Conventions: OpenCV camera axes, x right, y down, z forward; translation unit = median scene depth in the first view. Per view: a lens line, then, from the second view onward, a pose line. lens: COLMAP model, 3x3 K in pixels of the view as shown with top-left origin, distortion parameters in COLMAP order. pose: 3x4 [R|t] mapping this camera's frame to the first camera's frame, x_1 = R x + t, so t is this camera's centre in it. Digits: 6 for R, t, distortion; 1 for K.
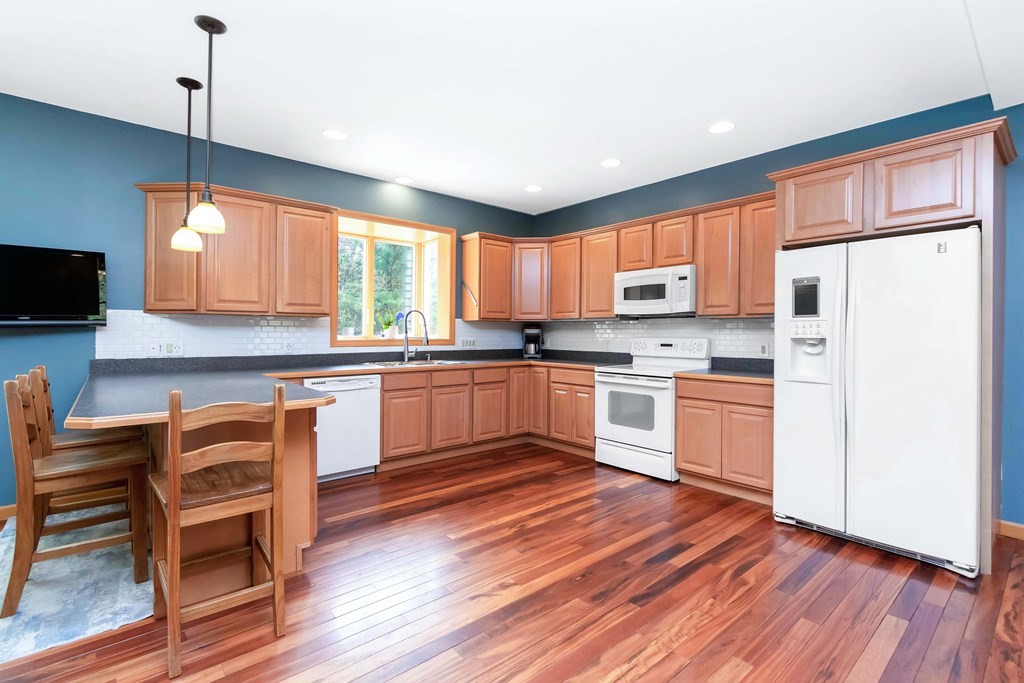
lens RADIAL K [[459.1, 0, 533.8], [0, 459.1, 334.7], [0, 0, 1]] dist [-0.001549, -0.000087]
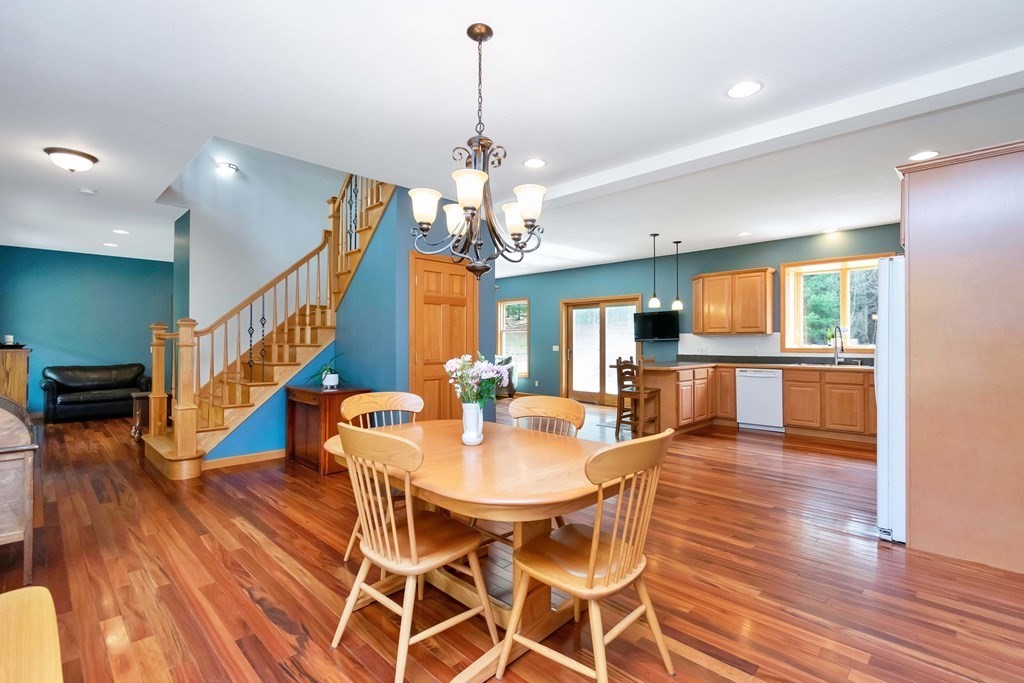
lens RADIAL K [[463.9, 0, 512.0], [0, 463.9, 341.5], [0, 0, 1]] dist [-0.002024, -0.000280]
pose [[0.065031, -0.005234, -0.997870, 1.145062], [-0.002210, 0.999983, -0.005390, 0.000125], [0.997881, 0.002556, 0.065018, -0.028678]]
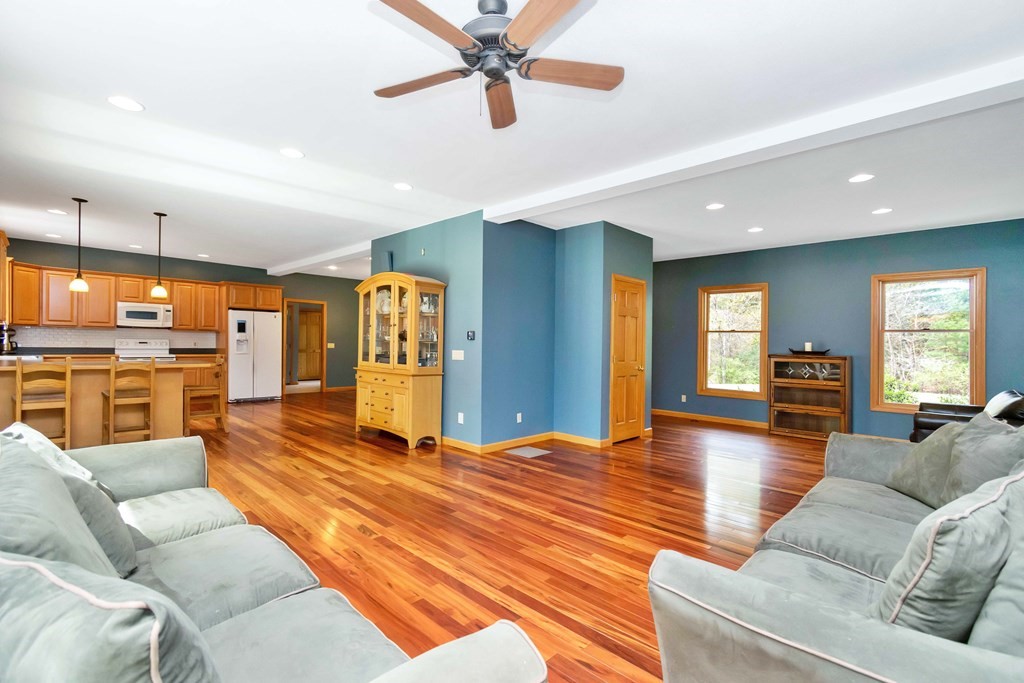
lens RADIAL K [[466.2, 0, 512.0], [0, 466.2, 341.5], [0, 0, 1]] dist [0.002433, 0.000493]
pose [[-0.074815, -0.003919, 0.997190, -1.807913], [-0.021461, 0.999767, 0.002319, -0.019094], [-0.996966, -0.021228, -0.074882, -0.394960]]
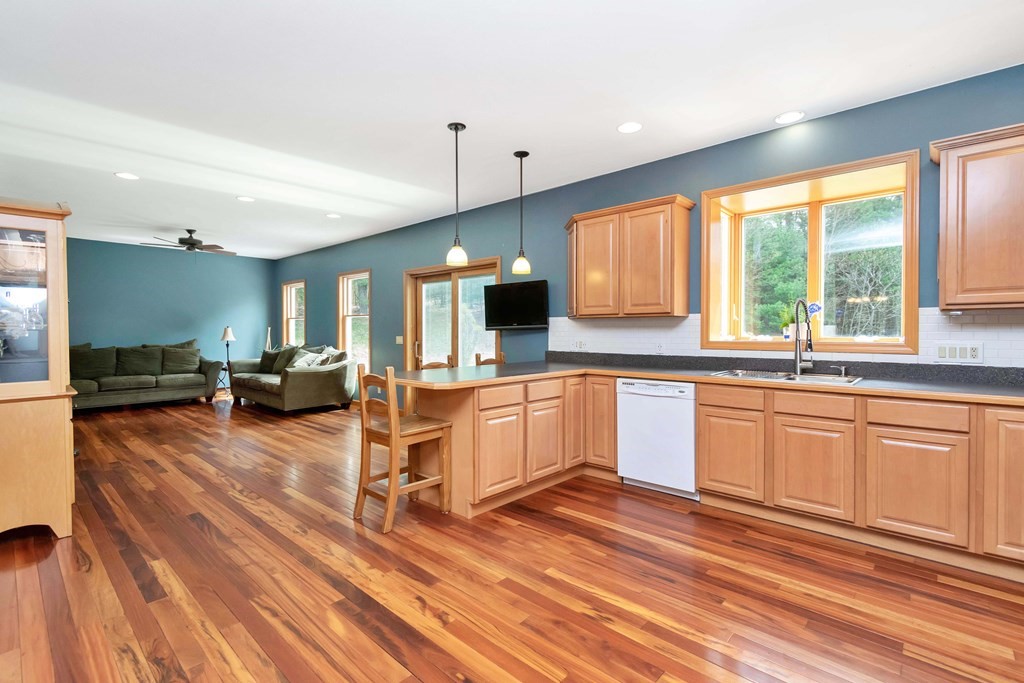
lens RADIAL K [[466.4, 0, 486.1], [0, 466.4, 336.0], [0, 0, 1]] dist [0.000264, 0.000030]
pose [[0.082624, 0.004720, -0.996570, 0.447715], [-0.003356, 0.999984, 0.004457, -0.001089], [0.996575, 0.002977, 0.082639, 0.534016]]
